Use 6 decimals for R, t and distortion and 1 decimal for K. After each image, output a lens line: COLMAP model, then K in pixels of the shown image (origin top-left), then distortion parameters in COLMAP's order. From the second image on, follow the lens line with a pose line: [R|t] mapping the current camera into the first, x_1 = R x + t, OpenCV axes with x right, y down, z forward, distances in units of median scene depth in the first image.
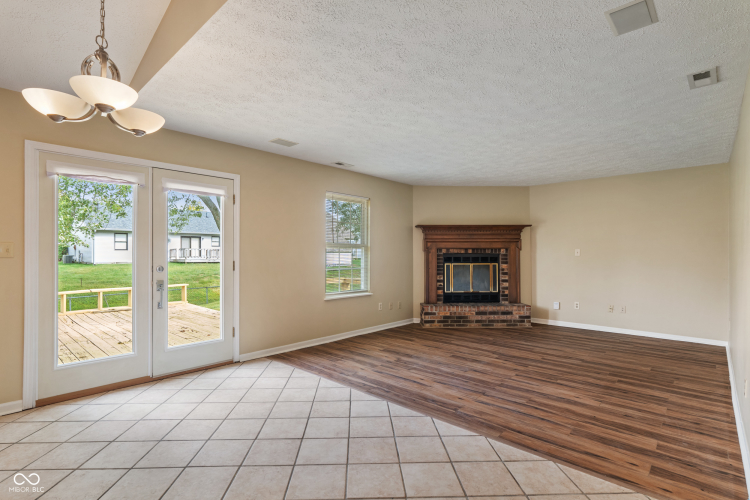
lens RADIAL K [[368.7, 0, 374.3], [0, 368.7, 250.5], [0, 0, 1]] dist [-0.005198, 0.001285]
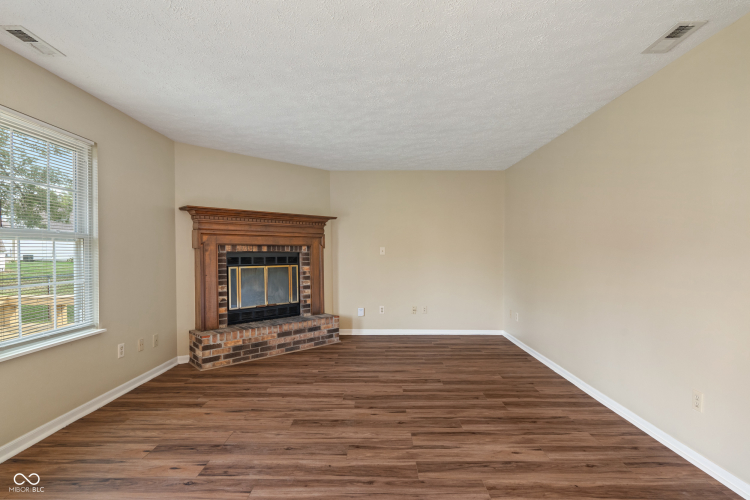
lens RADIAL K [[368.7, 0, 376.0], [0, 368.7, 257.7], [0, 0, 1]] dist [-0.005198, 0.001285]
pose [[0.740546, -0.010116, 0.671930, -0.084285], [-0.003946, 0.999804, 0.019401, 0.005790], [-0.671995, -0.017019, 0.740361, 0.447683]]
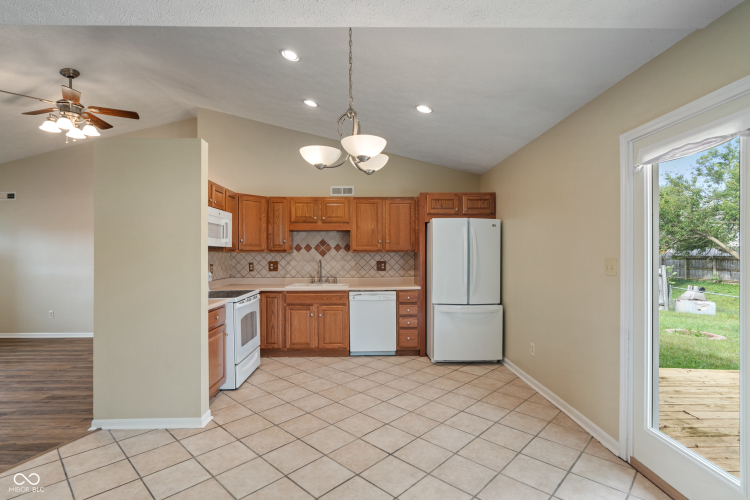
lens RADIAL K [[368.7, 0, 373.3], [0, 368.7, 252.4], [0, 0, 1]] dist [-0.005198, 0.001285]
pose [[-0.724239, -0.001496, -0.689547, 0.022419], [0.006835, 0.999933, -0.009348, -0.018893], [0.689515, -0.011483, -0.724180, 0.737003]]
